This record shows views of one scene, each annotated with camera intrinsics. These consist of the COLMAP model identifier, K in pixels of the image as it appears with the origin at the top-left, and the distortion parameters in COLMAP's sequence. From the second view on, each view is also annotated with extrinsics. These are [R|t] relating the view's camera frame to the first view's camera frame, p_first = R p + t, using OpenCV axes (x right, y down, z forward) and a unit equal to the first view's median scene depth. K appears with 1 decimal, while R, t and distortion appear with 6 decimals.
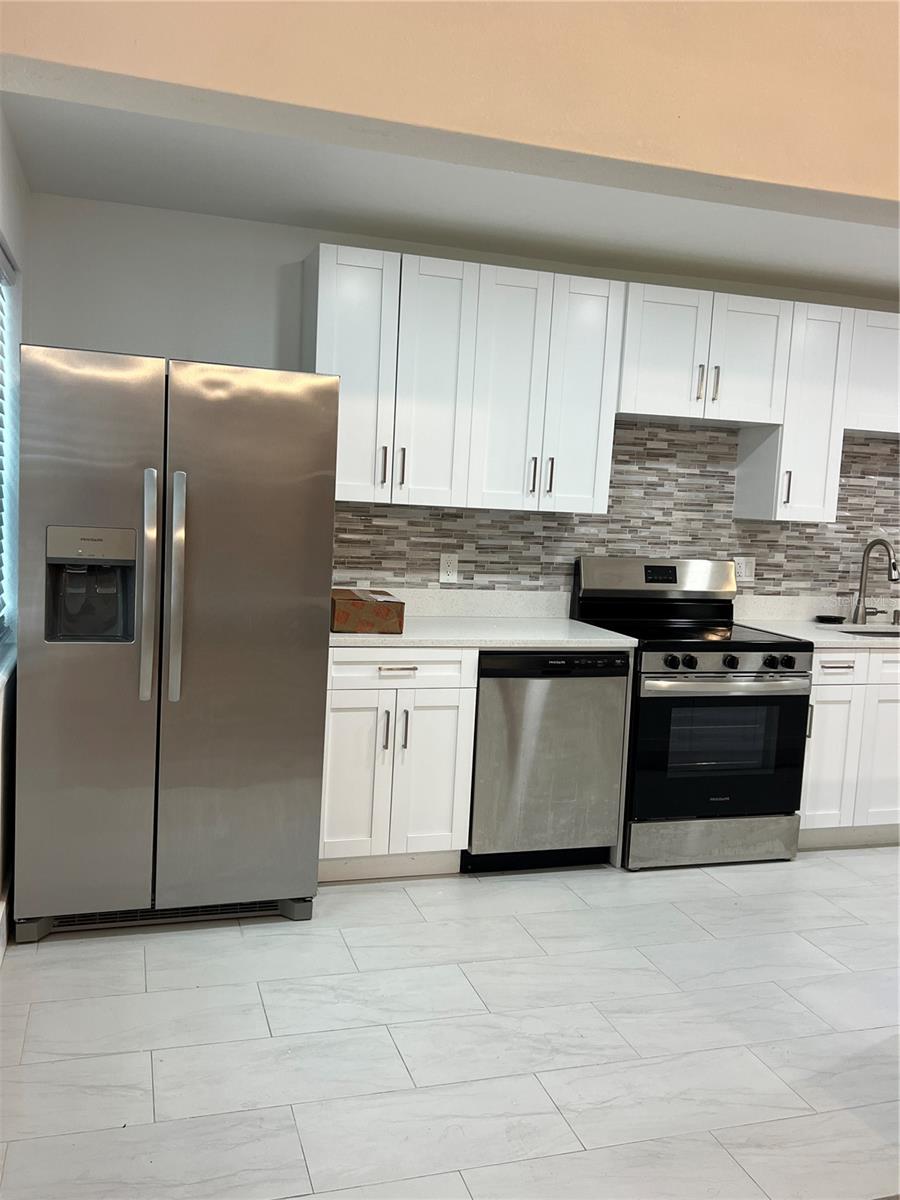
lens RADIAL K [[1024.4, 0, 450.0], [0, 1024.4, 600.0], [0, 0, 1]] dist [0.079802, -0.096606]
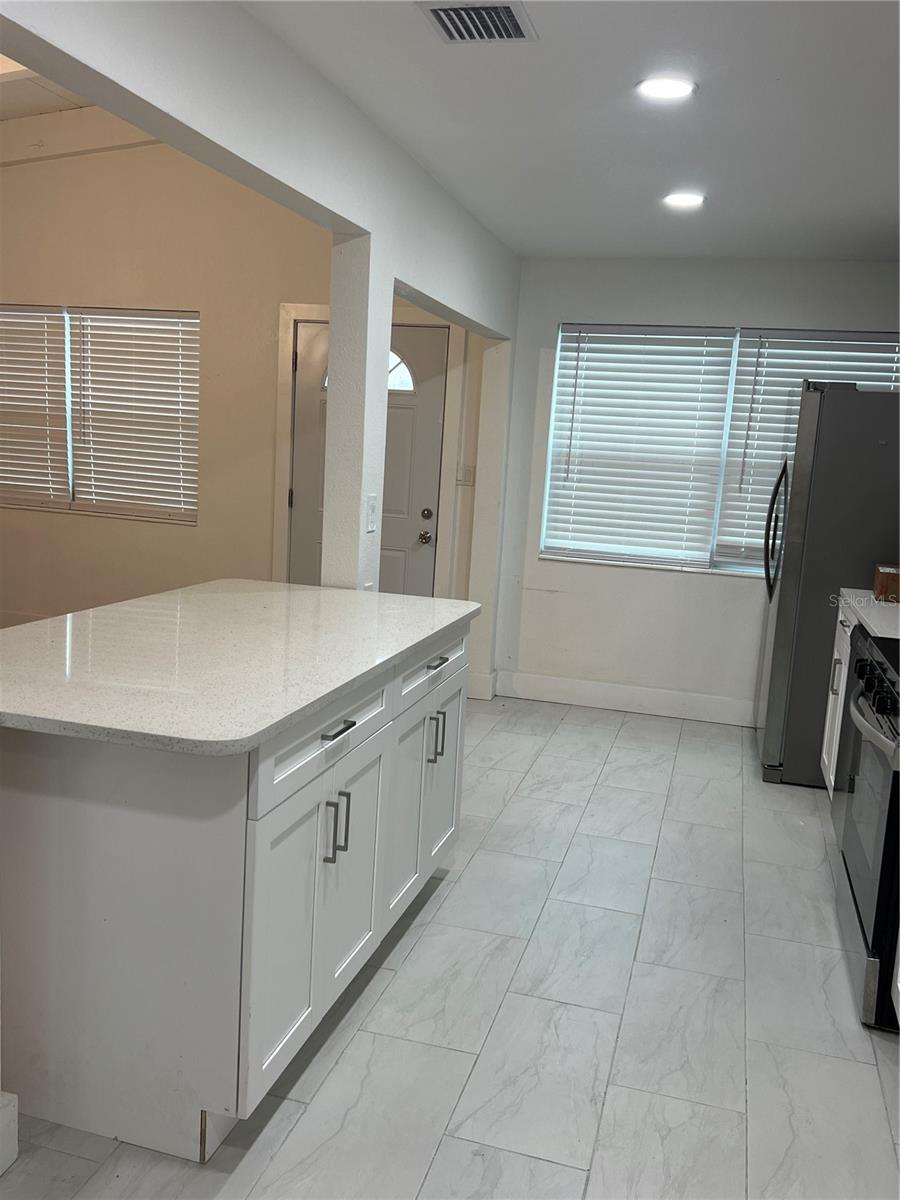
lens RADIAL K [[1022.7, 0, 452.0], [0, 1022.7, 605.7], [0, 0, 1]] dist [0.118730, -0.201300]
pose [[-0.540596, 0.052795, -0.839624, 0.902643], [-0.170103, 0.970555, 0.170550, -0.058429], [0.823906, 0.235021, -0.515698, 0.968609]]
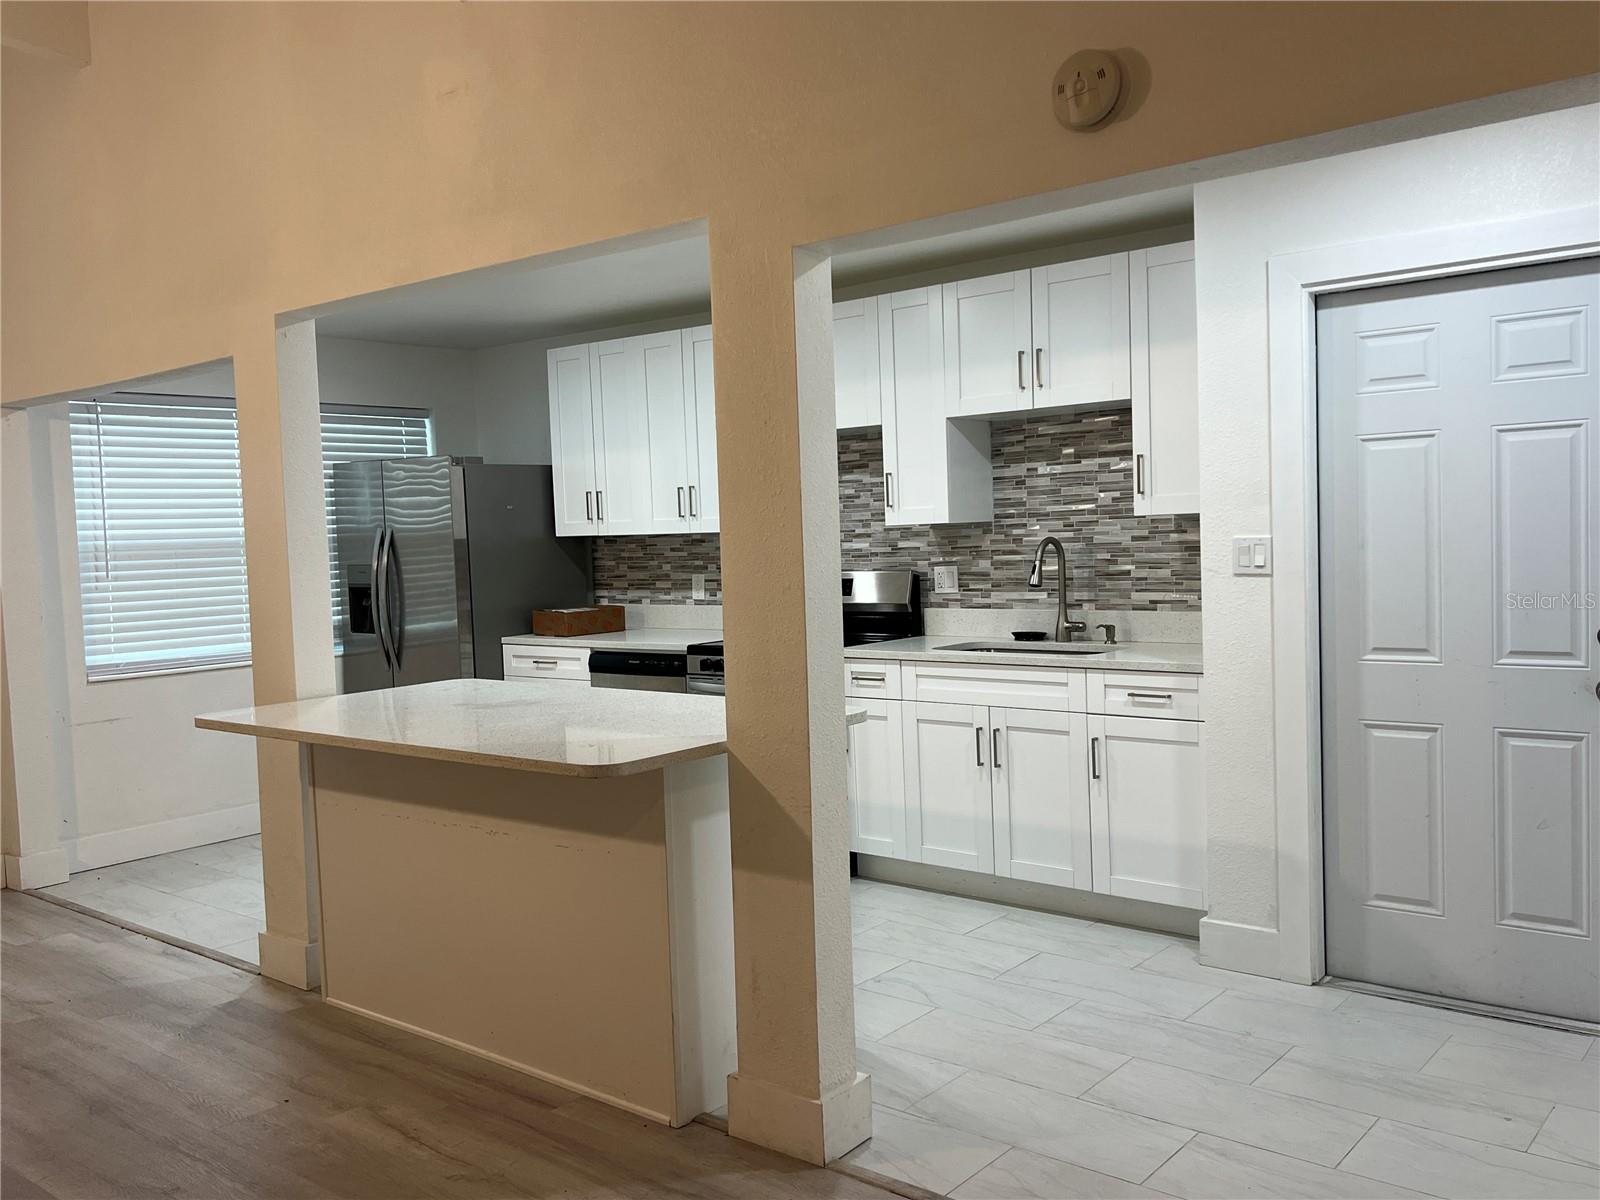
lens RADIAL K [[1363.5, 0, 783.2], [0, 1363.5, 604.3], [0, 0, 1]] dist [0.204751, -0.369887]
pose [[0.531763, -0.019685, -0.846664, 1.266826], [-0.022063, 0.999068, -0.037086, 0.040832], [0.846606, 0.038401, 0.530834, 0.250884]]
